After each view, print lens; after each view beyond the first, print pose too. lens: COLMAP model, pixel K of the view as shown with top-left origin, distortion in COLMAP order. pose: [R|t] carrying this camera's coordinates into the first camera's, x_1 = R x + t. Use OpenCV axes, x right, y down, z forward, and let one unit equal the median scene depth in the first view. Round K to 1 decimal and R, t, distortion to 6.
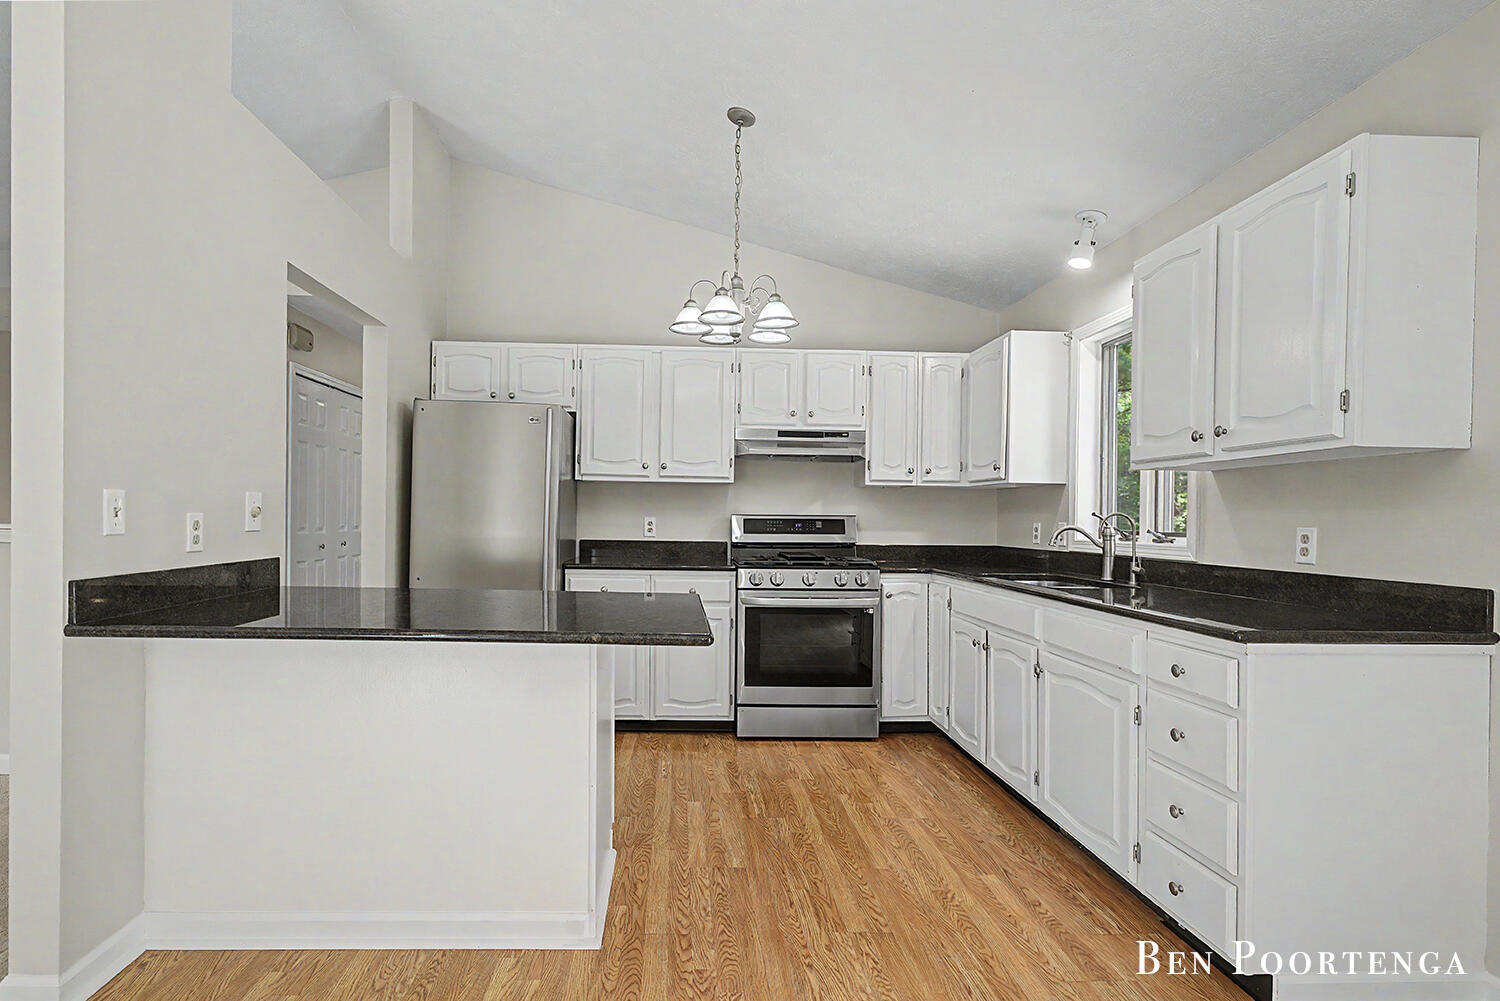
lens RADIAL K [[765.1, 0, 689.9], [0, 765.1, 521.0], [0, 0, 1]] dist [-0.004641, 0.000419]
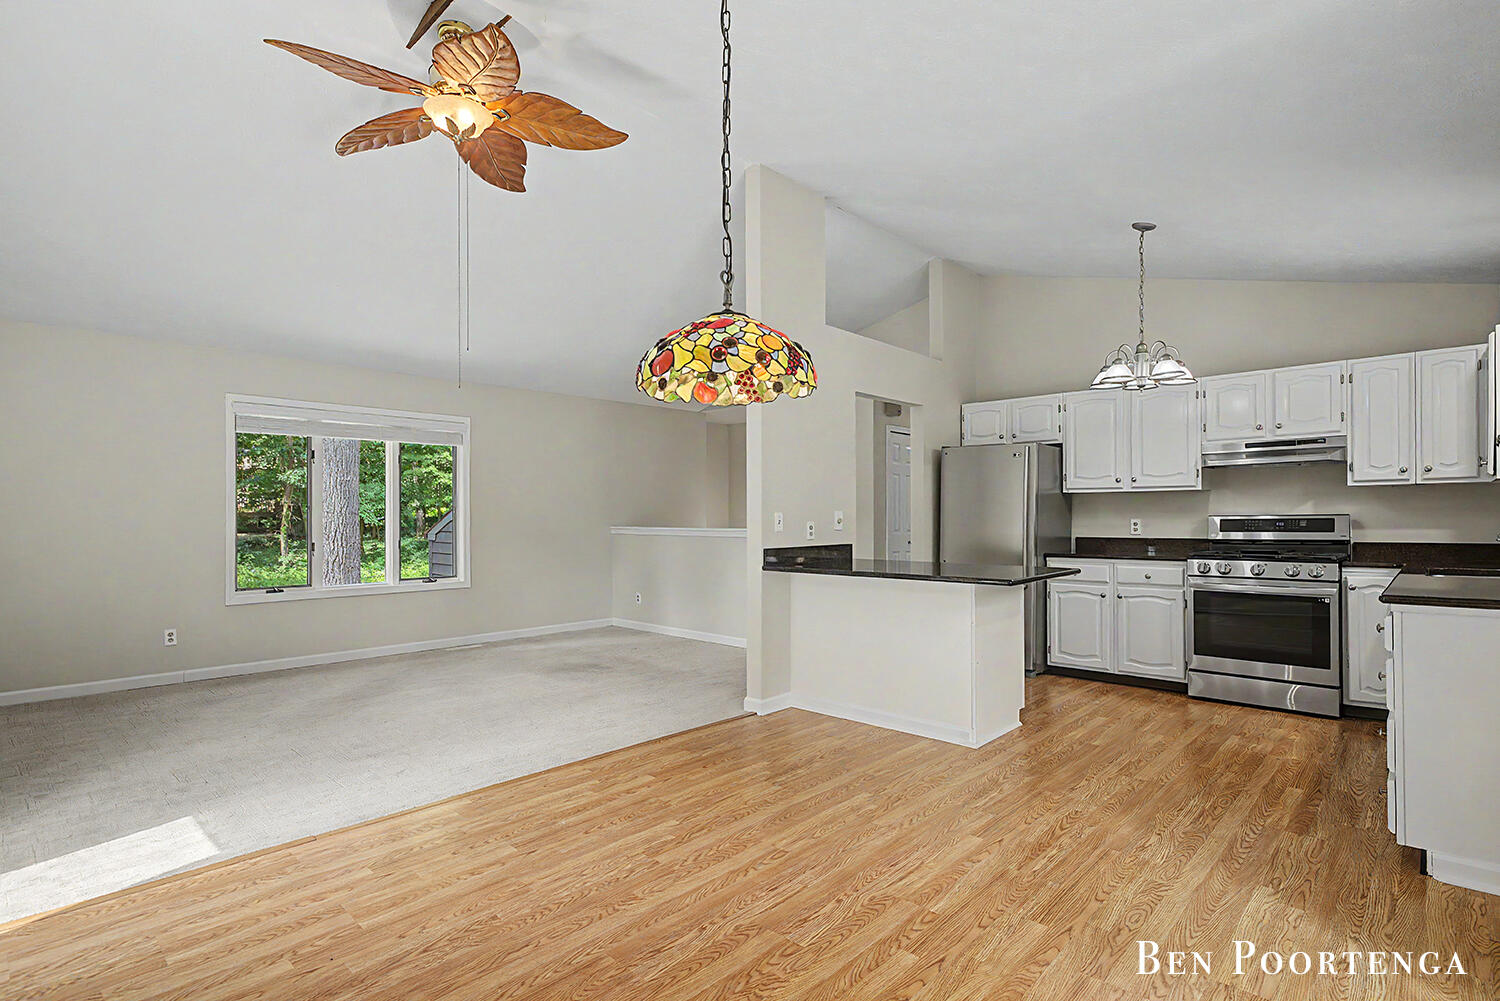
lens RADIAL K [[705.1, 0, 711.7], [0, 705.1, 515.7], [0, 0, 1]] dist [-0.001552, -0.000471]
pose [[0.685829, -0.021364, -0.727449, 0.362359], [0.010225, 0.999753, -0.019721, 0.005095], [0.727691, 0.006087, 0.685878, -0.343465]]
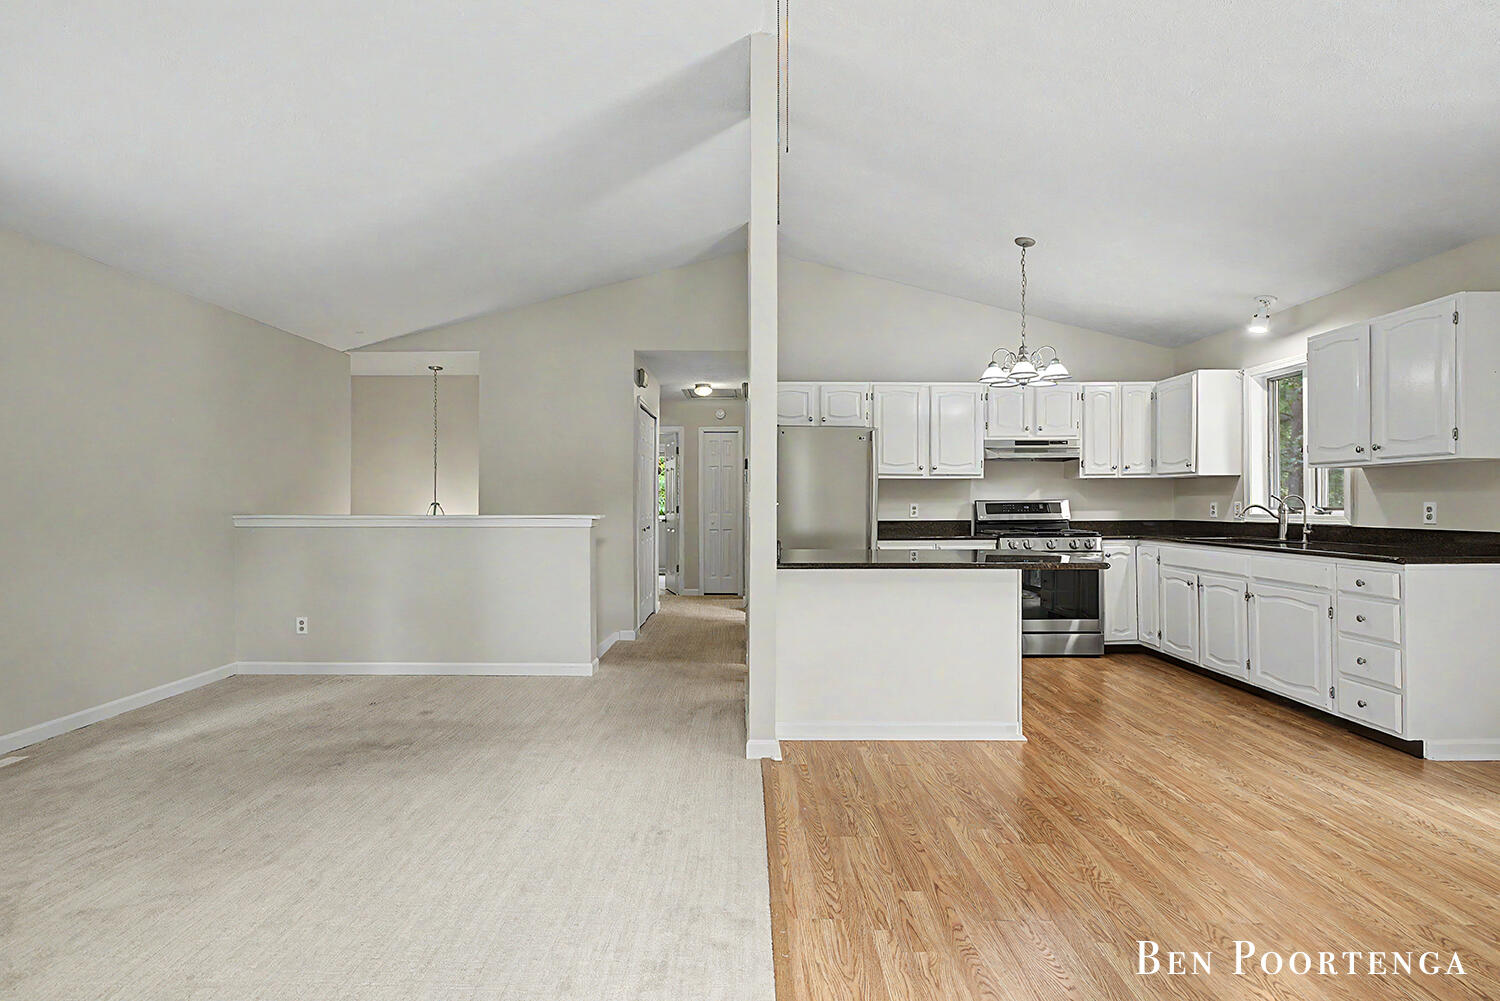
lens RADIAL K [[725.5, 0, 727.3], [0, 725.5, 501.8], [0, 0, 1]] dist [0.002483, -0.000250]
pose [[0.998027, -0.017817, -0.060200, -0.362297], [0.017316, 0.999811, -0.008829, -0.003146], [0.060346, 0.007769, 0.998147, -0.391465]]
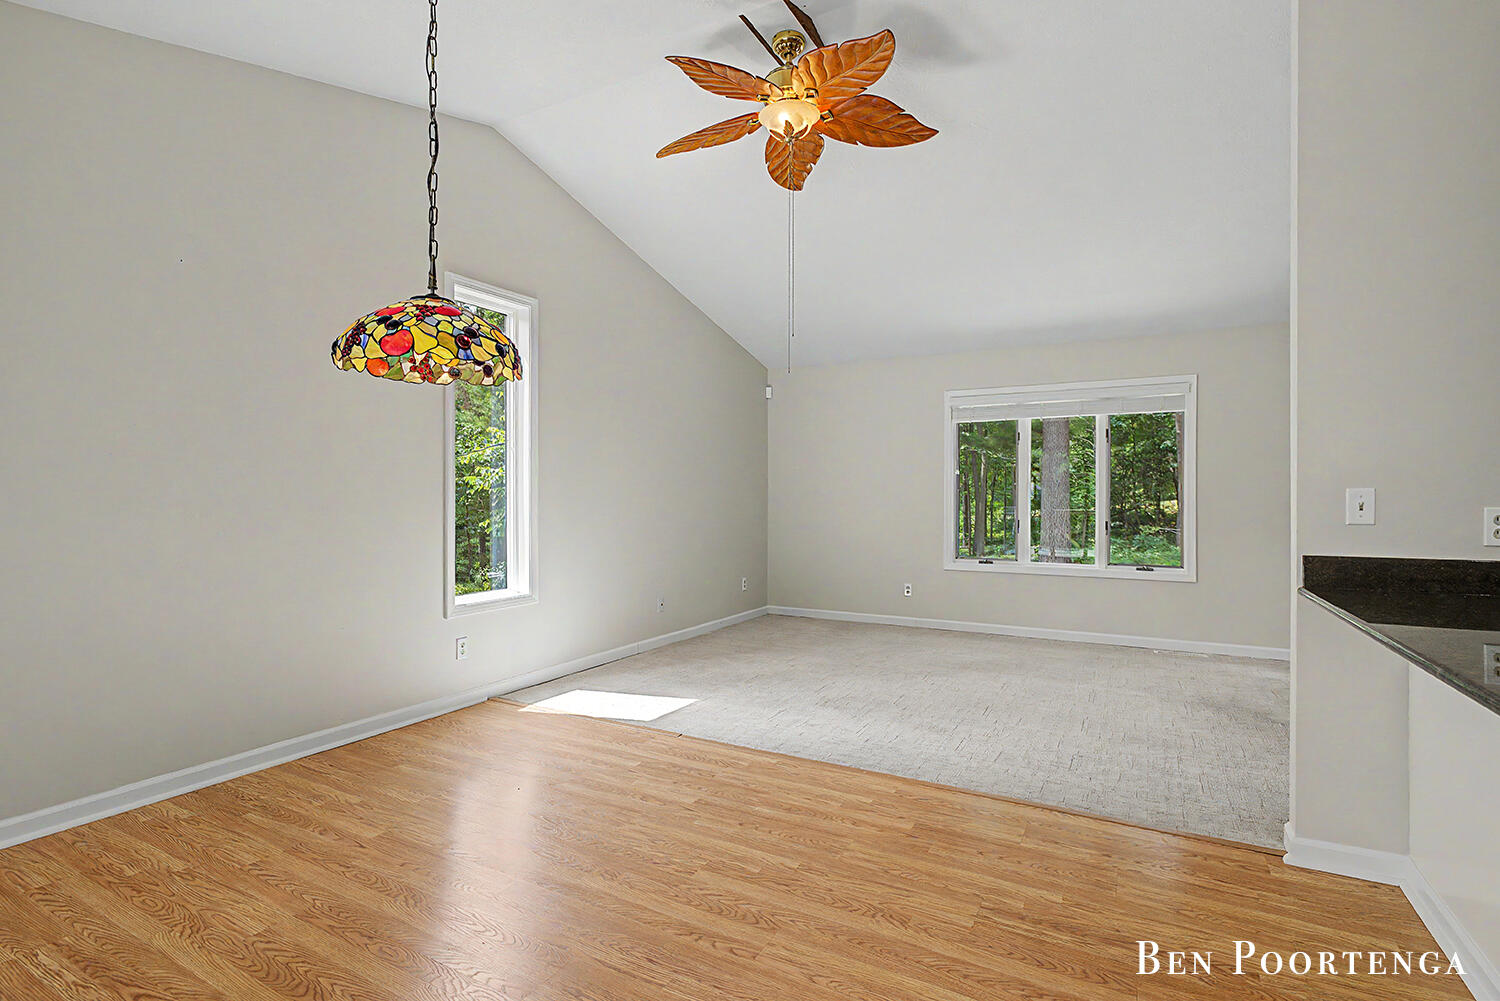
lens RADIAL K [[707.4, 0, 769.0], [0, 707.4, 497.5], [0, 0, 1]] dist [0.001118, -0.000293]
pose [[-0.483248, -0.017751, -0.875304, 0.345692], [-0.015728, 0.999809, -0.011592, 0.001401], [0.875342, 0.008165, -0.483435, 0.337986]]
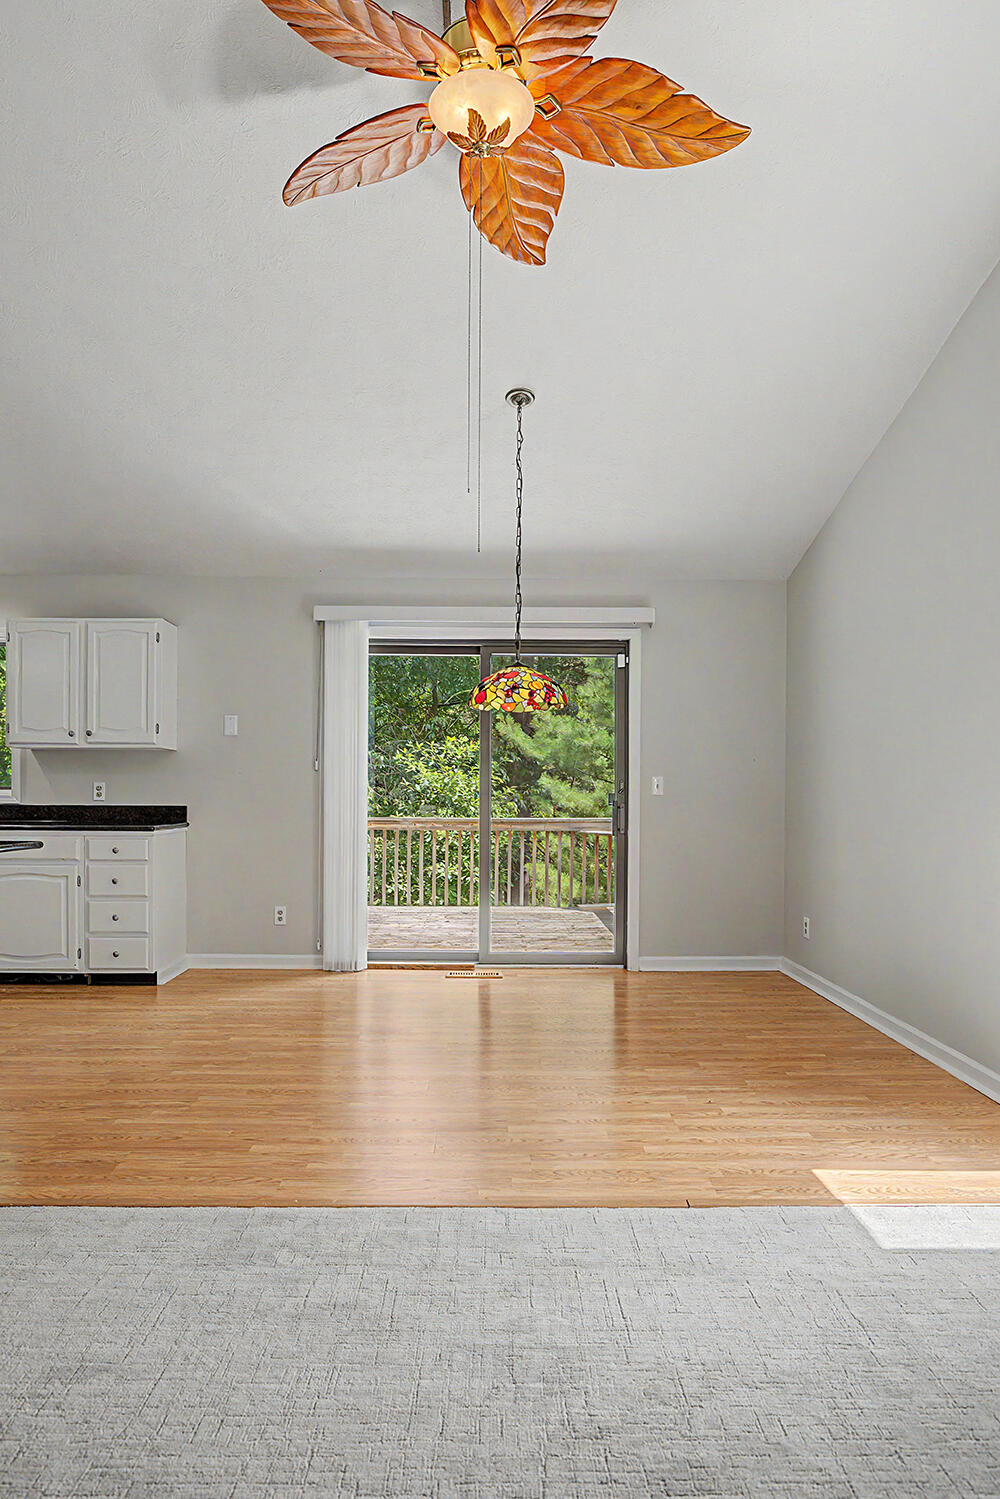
lens RADIAL K [[1002.3, 0, 499.8], [0, 1002.3, 806.4], [0, 0, 1]] dist [-0.005596, 0.000528]
pose [[0.020845, -0.026742, 0.999425, -1.014869], [-0.001751, 0.999640, 0.026784, -0.000701], [-0.999781, -0.002308, 0.020791, -0.054360]]
